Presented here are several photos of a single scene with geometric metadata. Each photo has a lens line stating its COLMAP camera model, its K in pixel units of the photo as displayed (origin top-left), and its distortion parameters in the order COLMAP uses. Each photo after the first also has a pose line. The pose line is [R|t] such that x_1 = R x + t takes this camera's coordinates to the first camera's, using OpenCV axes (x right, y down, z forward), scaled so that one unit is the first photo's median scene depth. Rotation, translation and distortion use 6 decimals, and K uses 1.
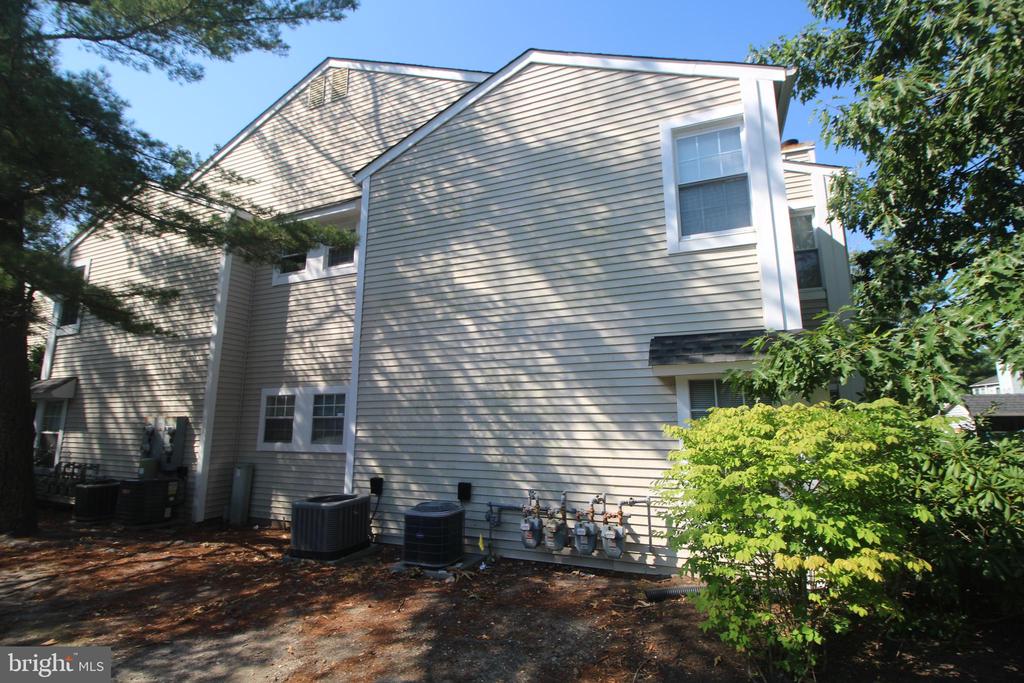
lens RADIAL K [[473.9, 0, 513.1], [0, 473.9, 339.2], [0, 0, 1]] dist [-0.003765, -0.002676]
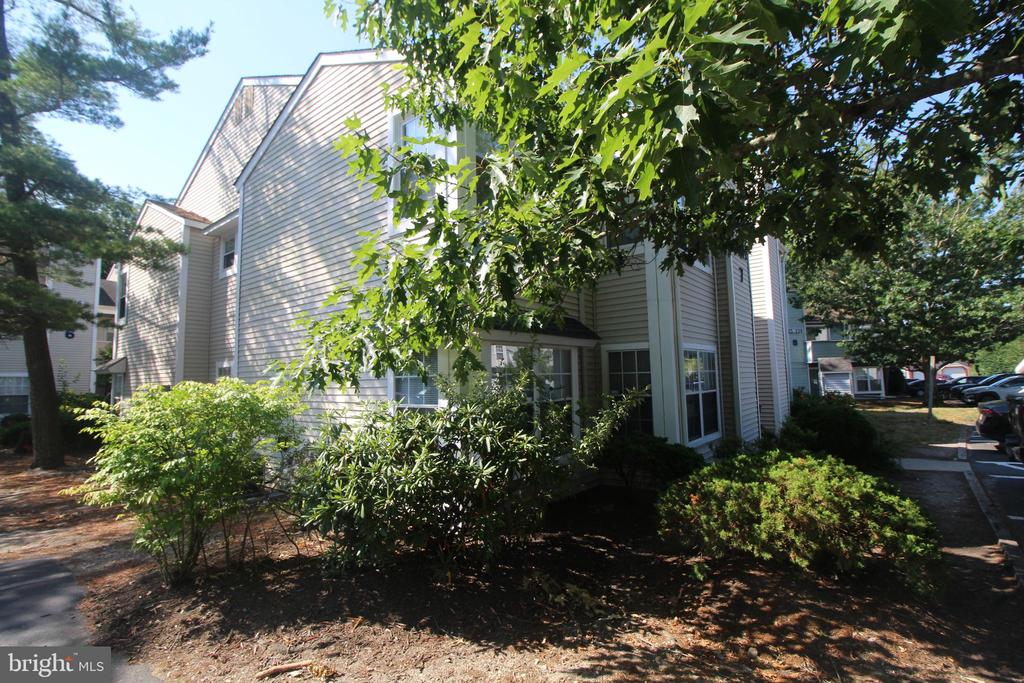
lens RADIAL K [[498.0, 0, 511.4], [0, 498.0, 341.1], [0, 0, 1]] dist [-0.004064, -0.000458]
pose [[0.953588, -0.032641, -0.299340, 0.747010], [0.057366, 0.995593, 0.074186, -0.006761], [0.295600, -0.087915, 0.951258, -0.026009]]
